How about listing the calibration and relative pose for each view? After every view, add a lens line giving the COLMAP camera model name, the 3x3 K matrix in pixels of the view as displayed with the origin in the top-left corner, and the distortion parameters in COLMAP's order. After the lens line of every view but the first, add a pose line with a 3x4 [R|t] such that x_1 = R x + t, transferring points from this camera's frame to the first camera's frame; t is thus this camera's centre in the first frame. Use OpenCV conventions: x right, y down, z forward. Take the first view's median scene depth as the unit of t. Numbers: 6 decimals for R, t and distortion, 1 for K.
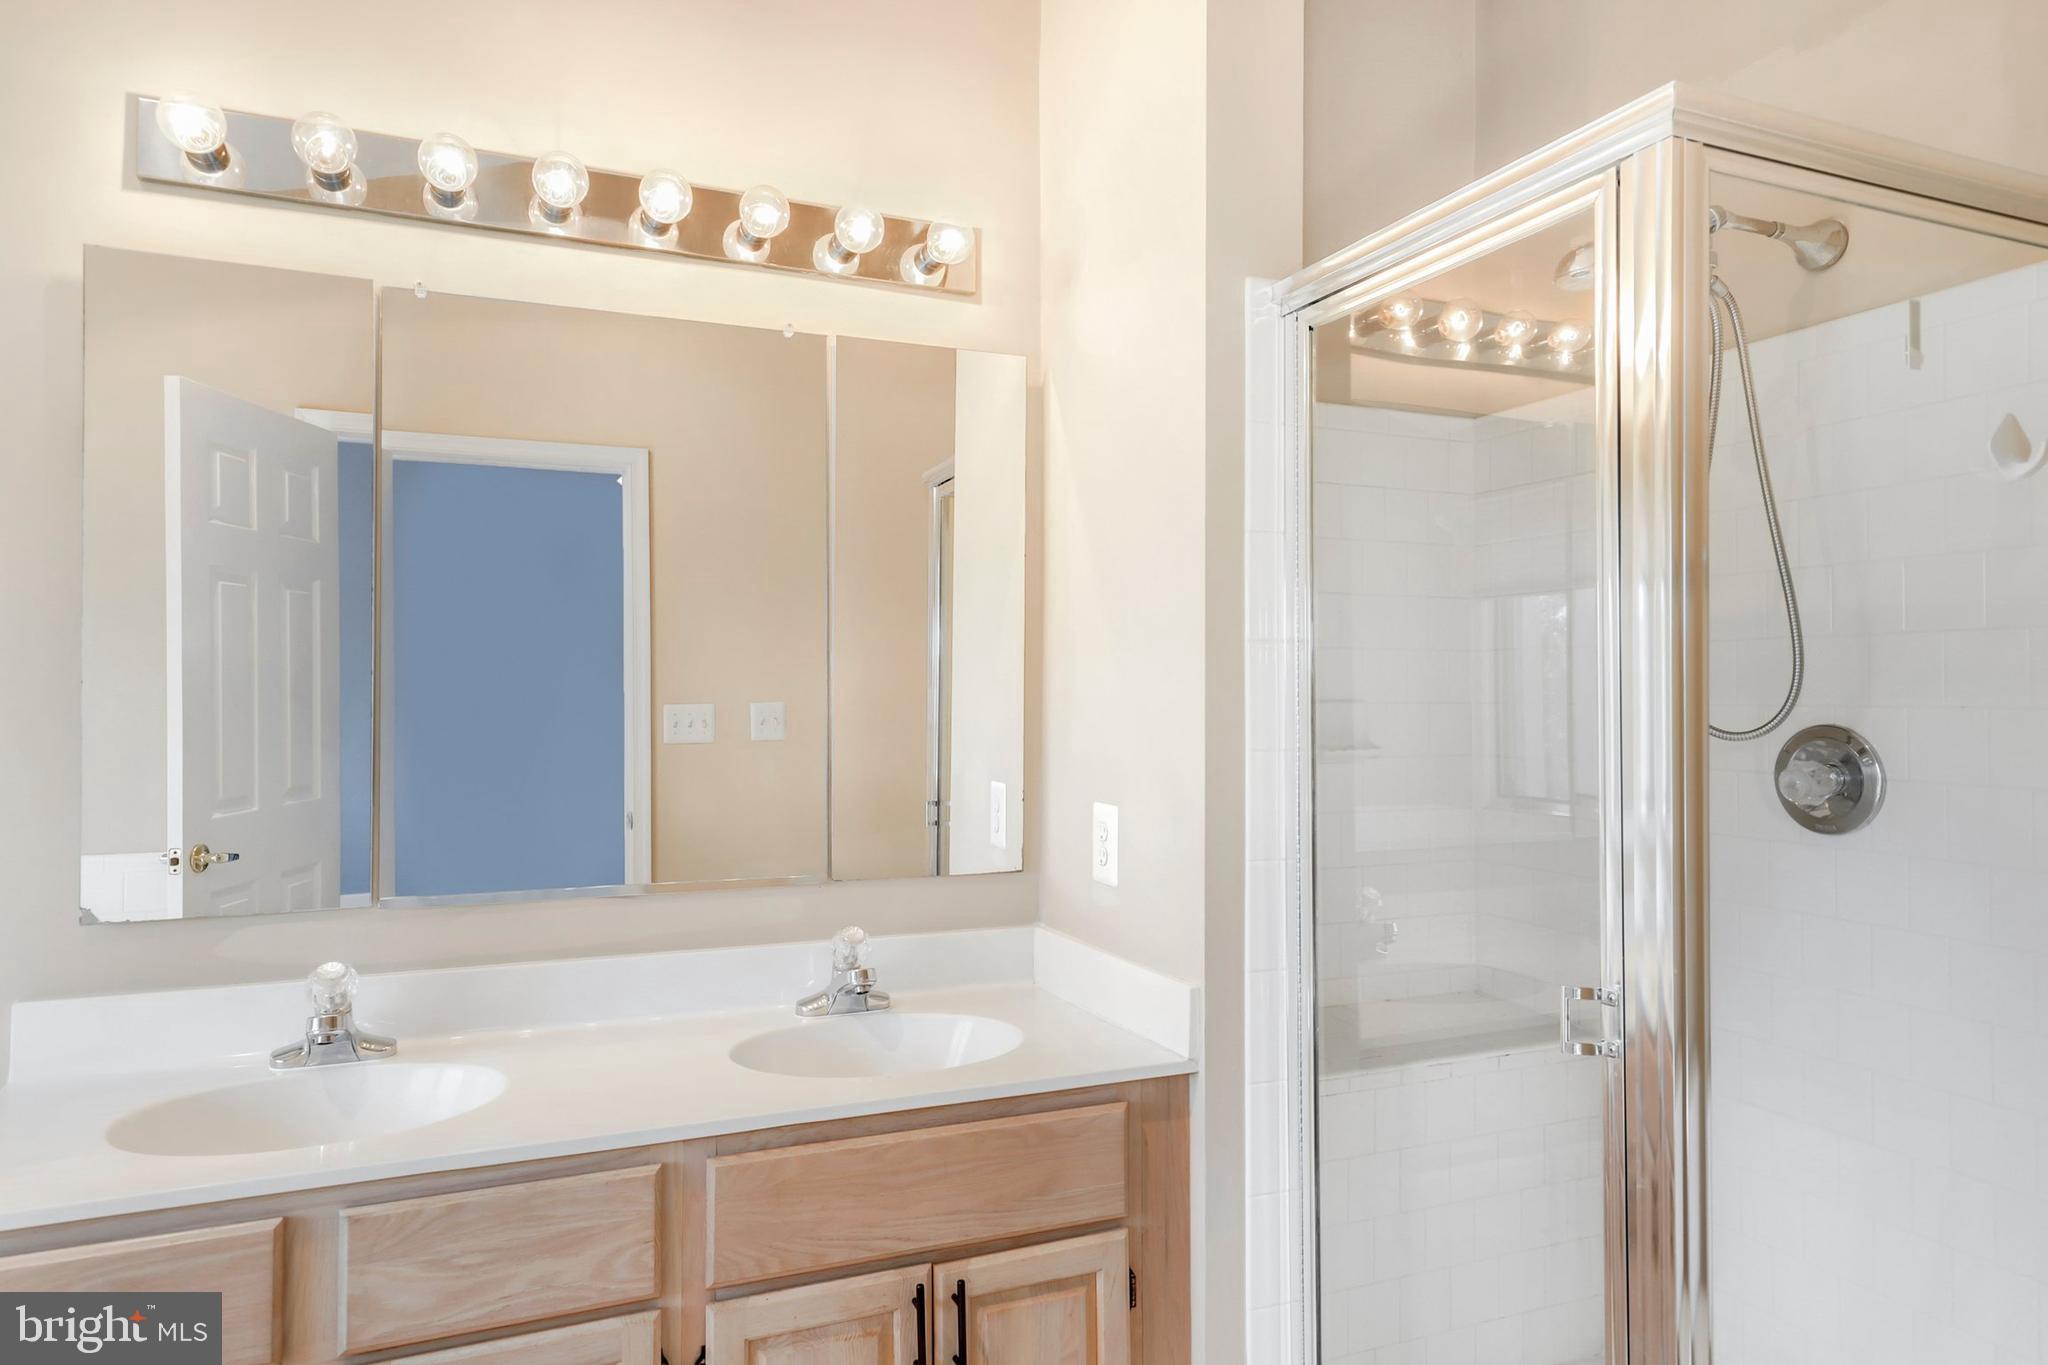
lens RADIAL K [[1127.7, 0, 1024.2], [0, 1127.7, 720.5], [0, 0, 1]] dist [-0.001569, 0.000986]
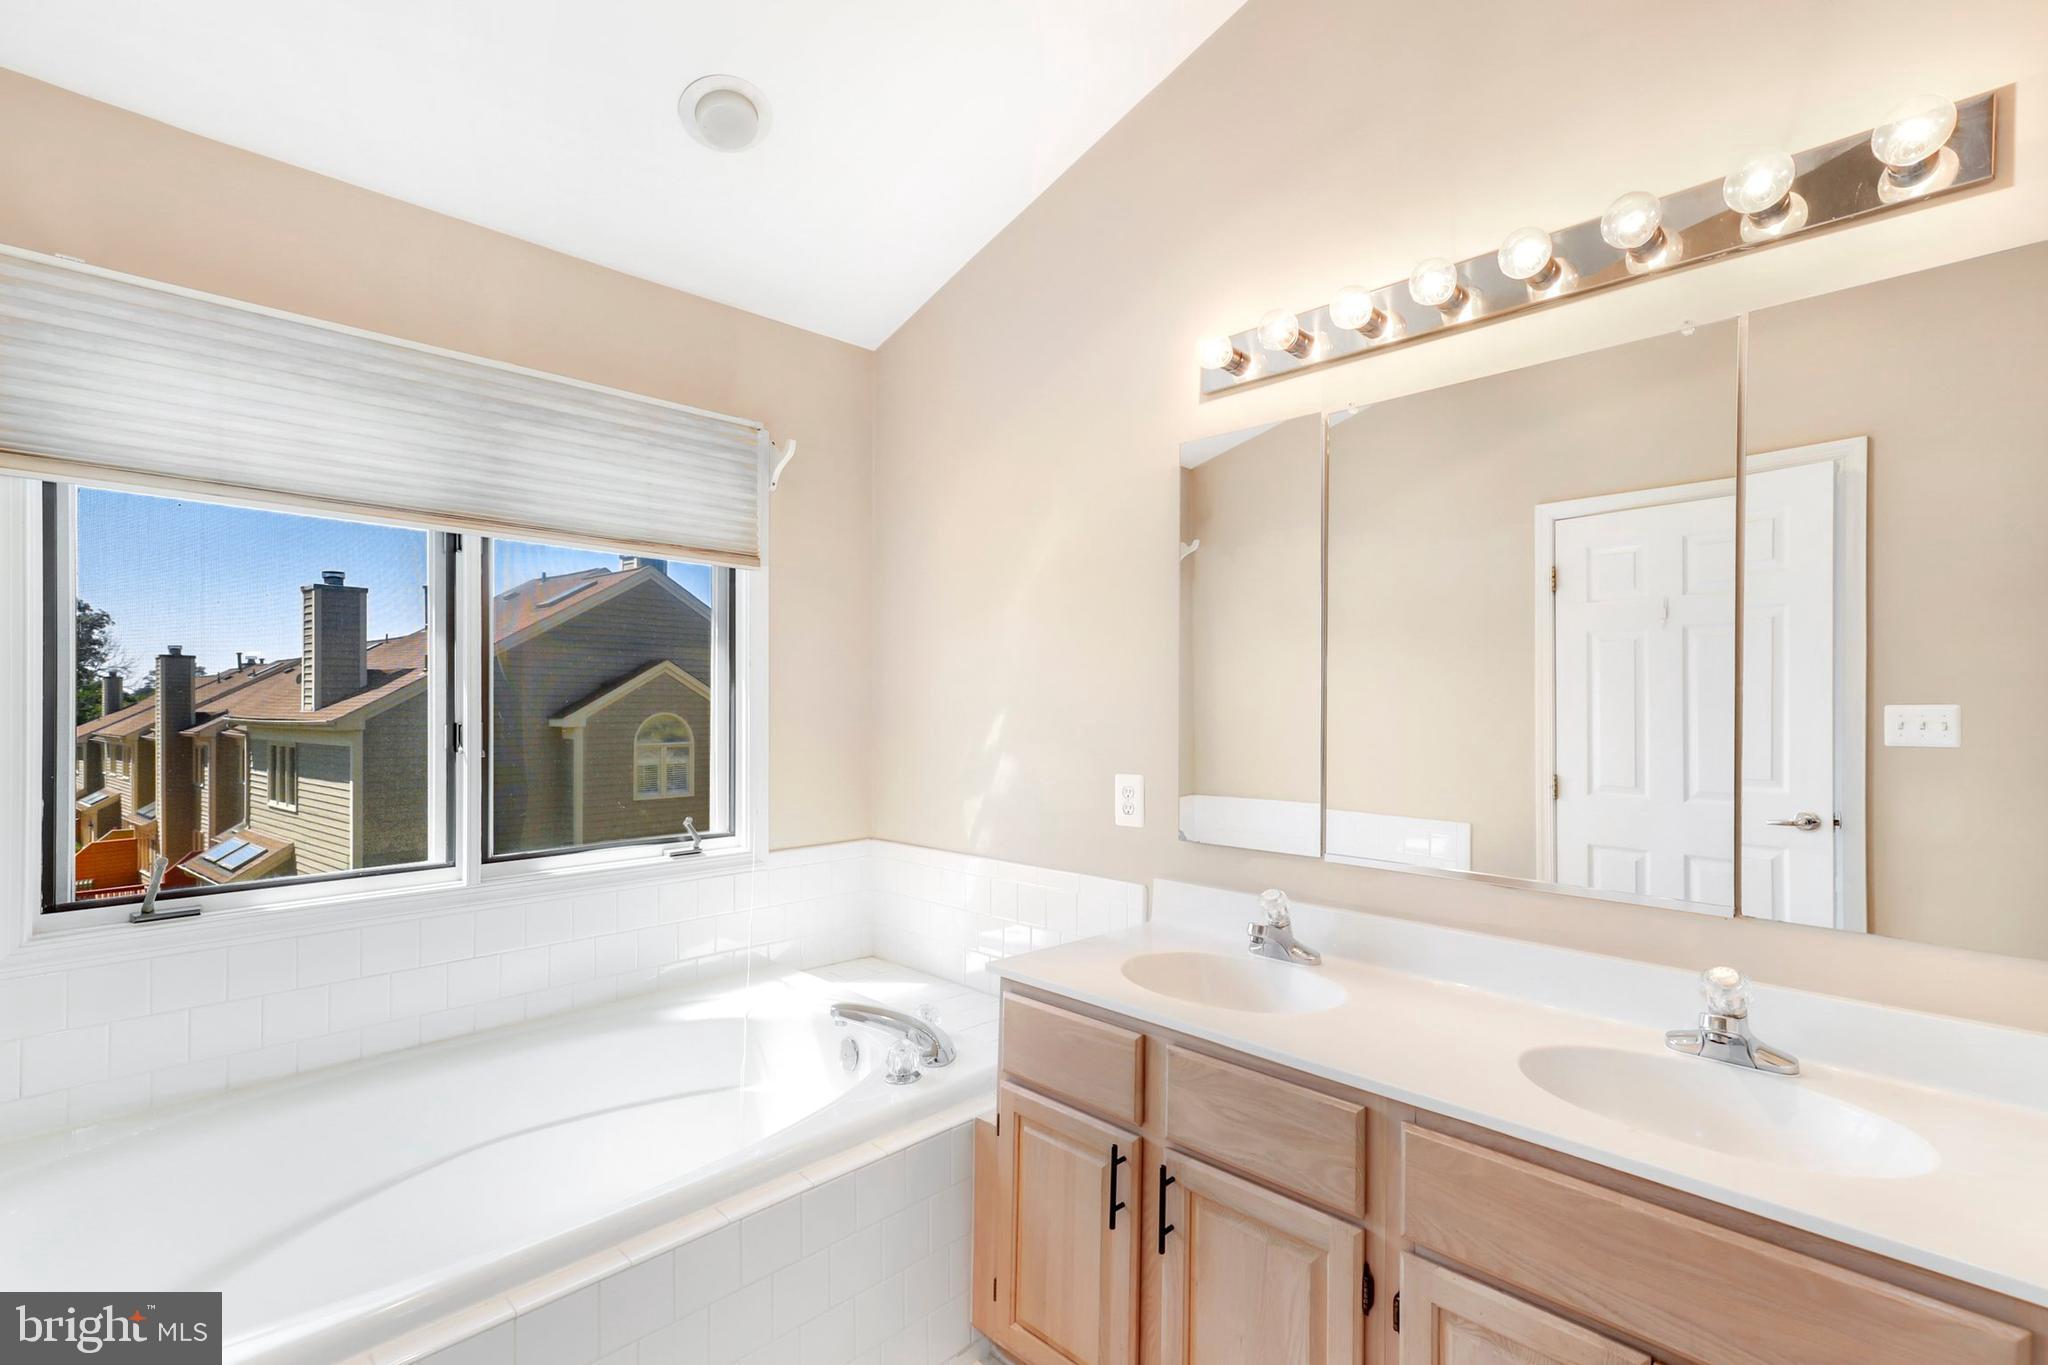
lens RADIAL K [[925.7, 0, 1030.9], [0, 925.7, 694.0], [0, 0, 1]] dist [0.016970, 0.000449]
pose [[0.412032, 0.002930, -0.911165, 0.412337], [-0.015708, 0.999869, -0.003888, -0.035119], [0.911034, 0.015914, 0.412024, 0.250436]]
